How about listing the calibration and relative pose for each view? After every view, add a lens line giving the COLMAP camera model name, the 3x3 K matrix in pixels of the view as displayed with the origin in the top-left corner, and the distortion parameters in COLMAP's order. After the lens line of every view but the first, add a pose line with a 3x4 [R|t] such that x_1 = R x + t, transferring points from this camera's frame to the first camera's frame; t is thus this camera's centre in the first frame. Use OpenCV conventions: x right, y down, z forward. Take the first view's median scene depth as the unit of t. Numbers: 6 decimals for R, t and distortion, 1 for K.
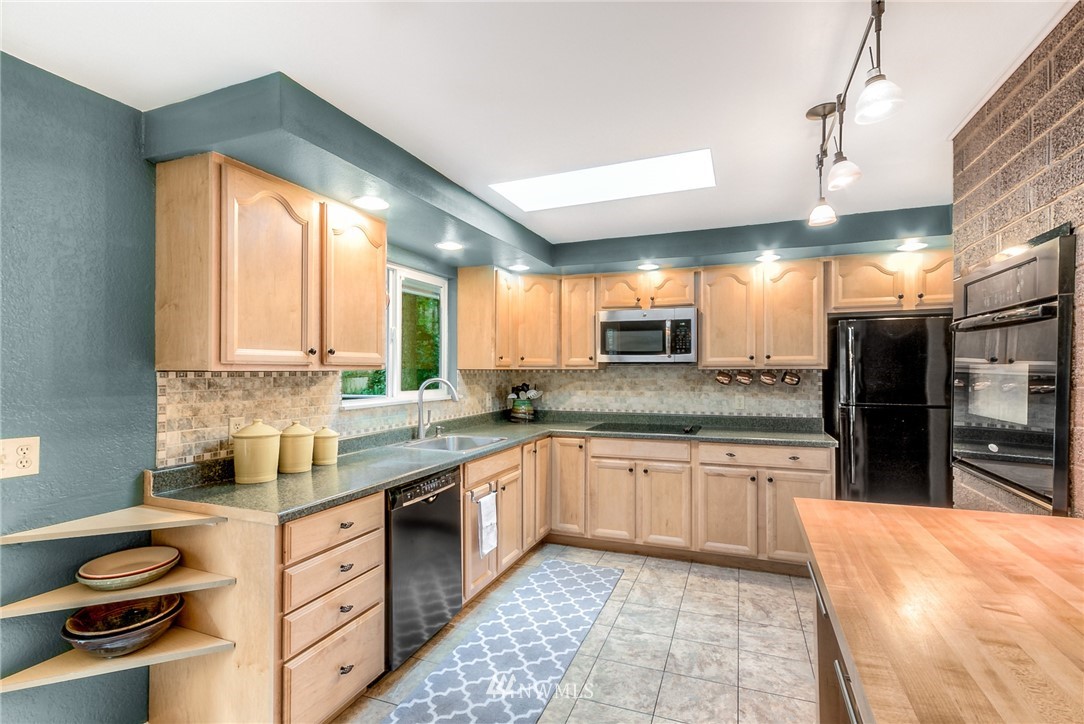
lens RADIAL K [[507.9, 0, 548.0], [0, 507.9, 365.5], [0, 0, 1]] dist [0.003548, 0.006291]
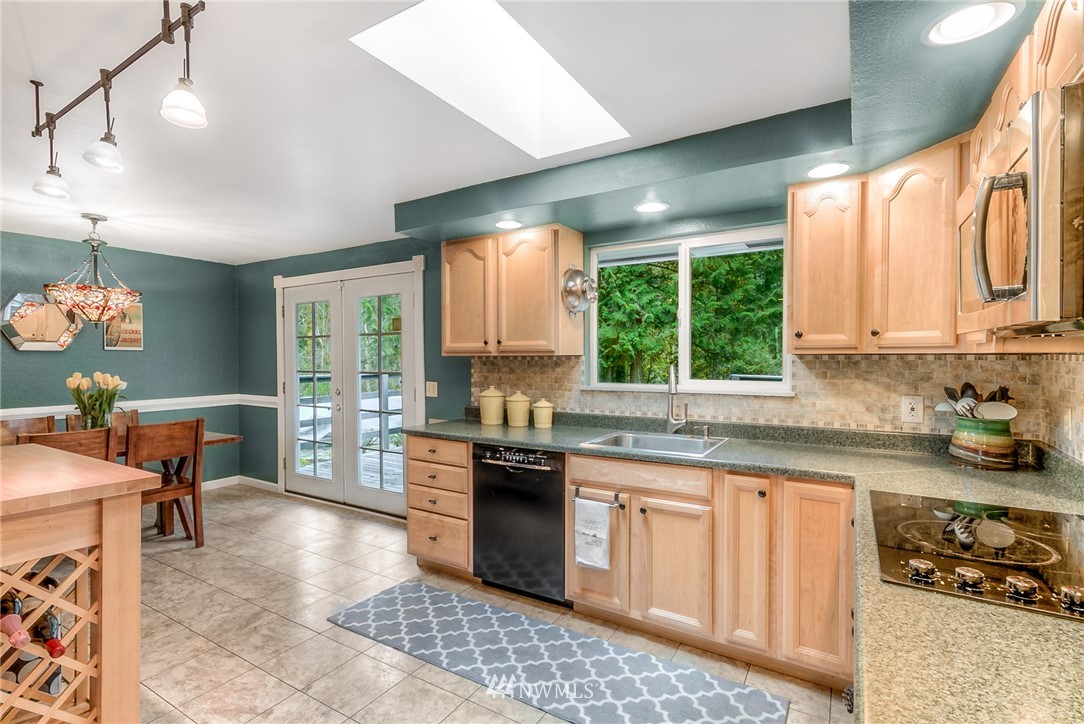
lens RADIAL K [[507.9, 0, 525.4], [0, 507.9, 368.5], [0, 0, 1]] dist [0.003548, 0.006291]
pose [[-0.190053, 0.027464, -0.981390, 0.630054], [0.010370, 0.999609, 0.025965, 0.006293], [0.981719, -0.005242, -0.190264, 0.893657]]
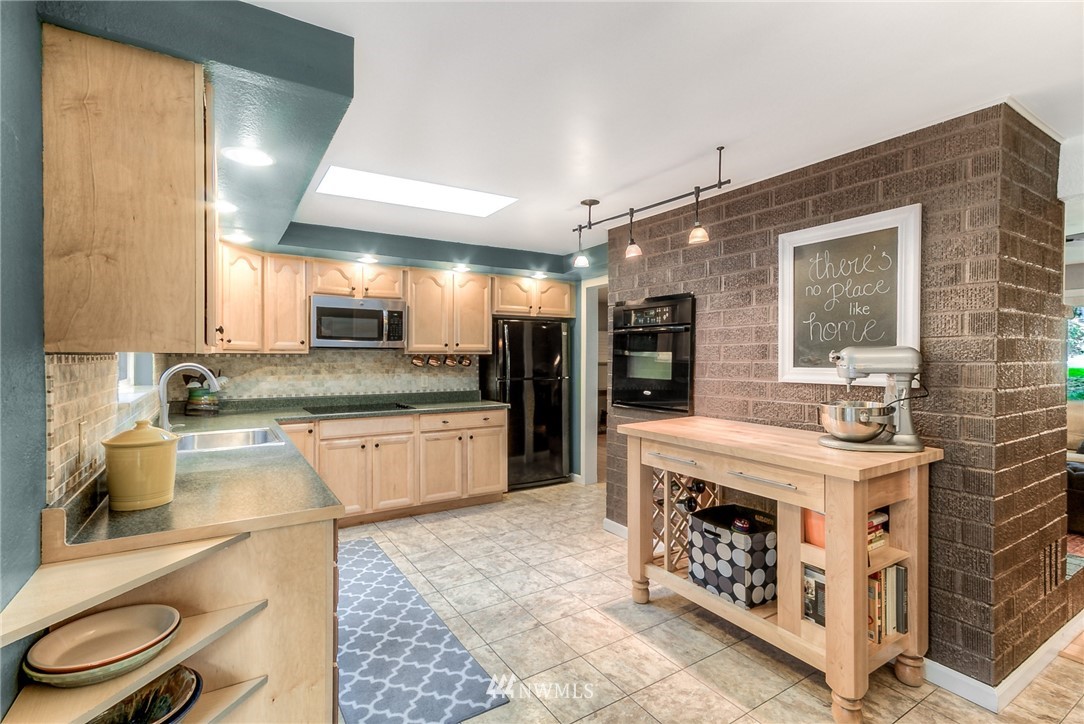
lens RADIAL K [[507.9, 0, 524.5], [0, 507.9, 359.3], [0, 0, 1]] dist [0.003548, 0.006291]
pose [[0.605911, -0.003760, 0.795523, -0.525310], [-0.009985, 0.999874, 0.012330, 0.002834], [-0.795470, -0.015414, 0.605797, 0.079067]]
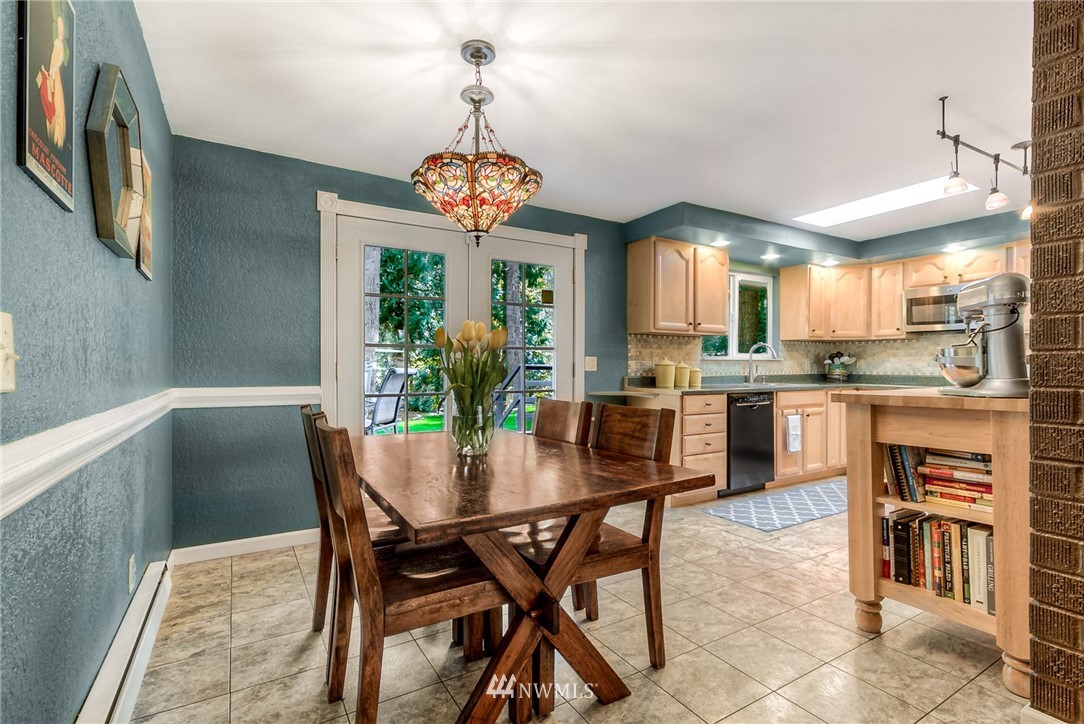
lens RADIAL K [[507.9, 0, 544.7], [0, 507.9, 366.7], [0, 0, 1]] dist [0.003548, 0.006291]
pose [[0.791676, 0.006062, -0.610912, 0.193196], [-0.000158, 0.999953, 0.009718, 0.077914], [0.610942, -0.007597, 0.791639, -0.594513]]
